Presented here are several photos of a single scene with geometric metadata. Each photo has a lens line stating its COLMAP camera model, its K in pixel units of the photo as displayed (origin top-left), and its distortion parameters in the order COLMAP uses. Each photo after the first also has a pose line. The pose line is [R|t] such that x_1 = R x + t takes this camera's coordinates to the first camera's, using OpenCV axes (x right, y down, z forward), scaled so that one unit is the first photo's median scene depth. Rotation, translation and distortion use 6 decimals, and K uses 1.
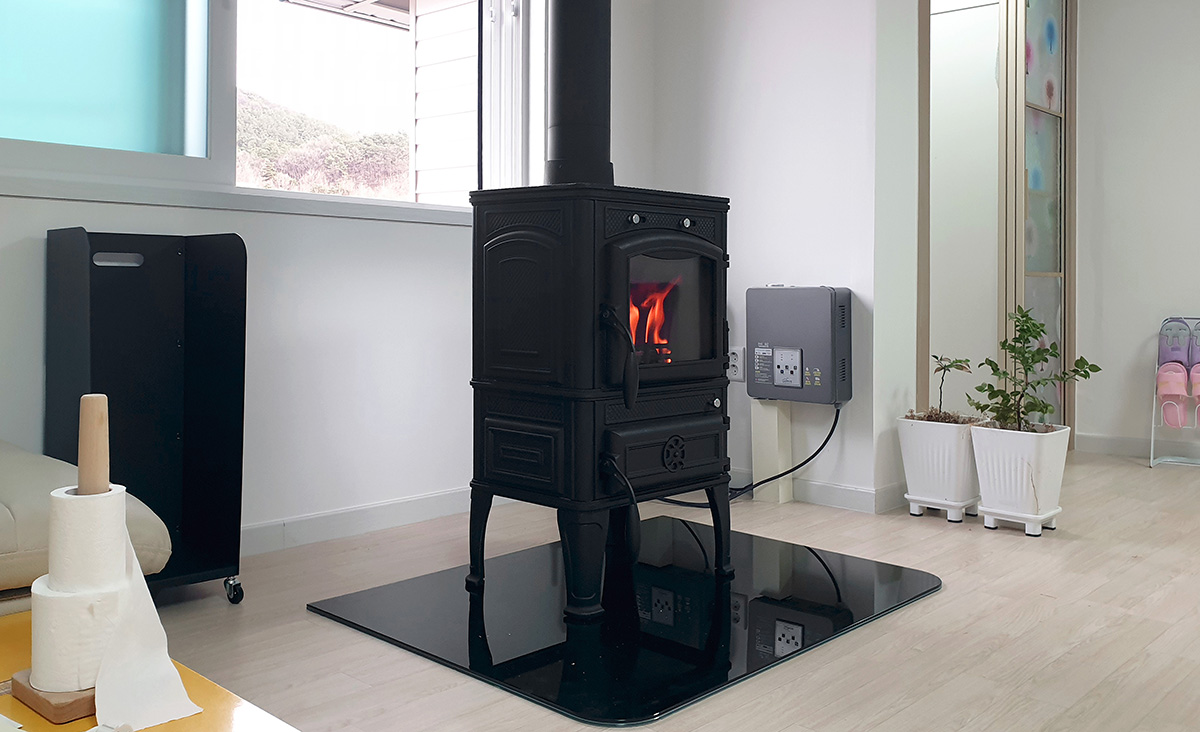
lens RADIAL K [[1053.0, 0, 595.7], [0, 1053.0, 295.1], [0, 0, 1]] dist [0.075590, 0.004531]
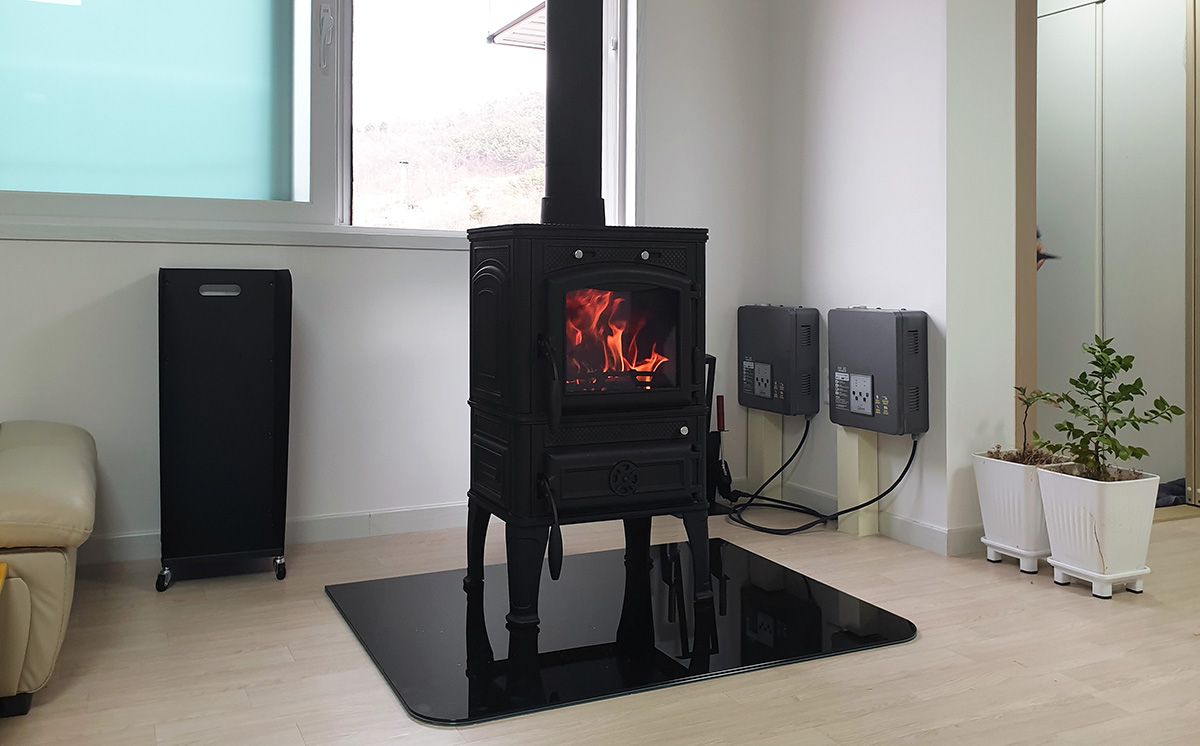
lens RADIAL K [[1048.0, 0, 609.1], [0, 1048.0, 221.8], [0, 0, 1]] dist [-0.001988, 0.082060]
pose [[0.933346, -0.019440, -0.358450, 0.327401], [-0.004899, 0.997750, -0.066867, -0.024779], [0.358944, 0.064167, 0.931151, 0.012466]]
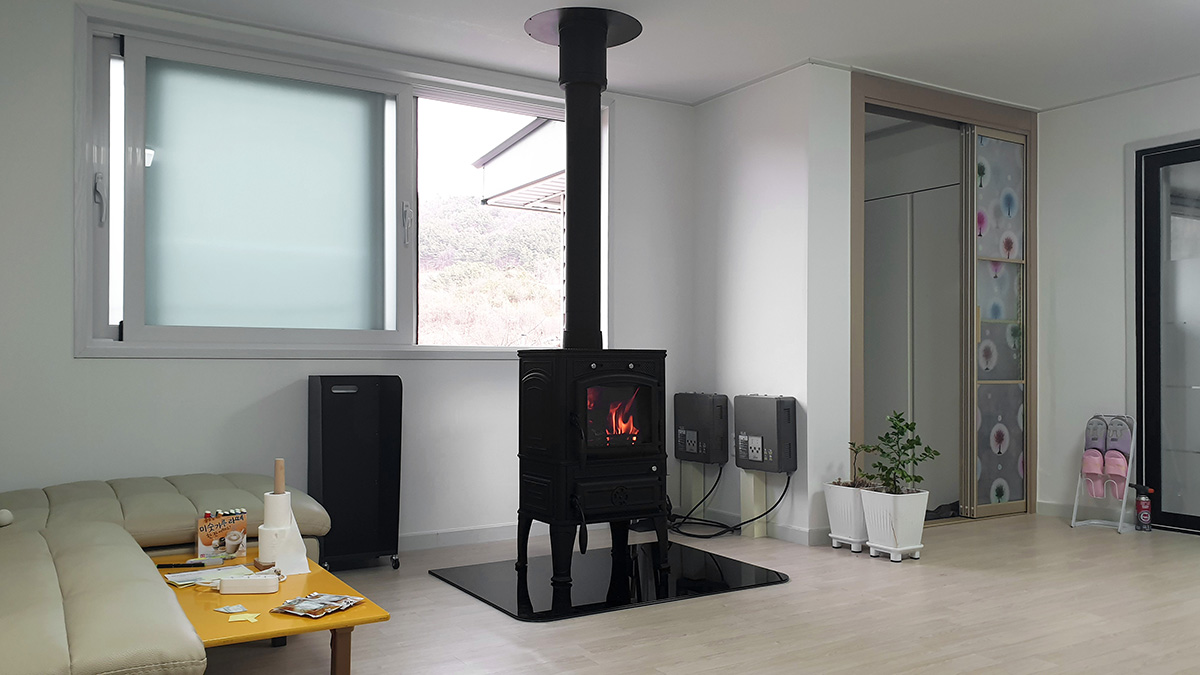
lens RADIAL K [[940.9, 0, 600.0], [0, 940.9, 337.5], [0, 0, 1]] dist [0.097878, -0.002195]
pose [[0.960248, -0.021141, -0.278347, 0.366819], [0.009385, 0.999009, -0.043499, -0.037014], [0.278991, 0.039157, 0.959495, -0.410824]]
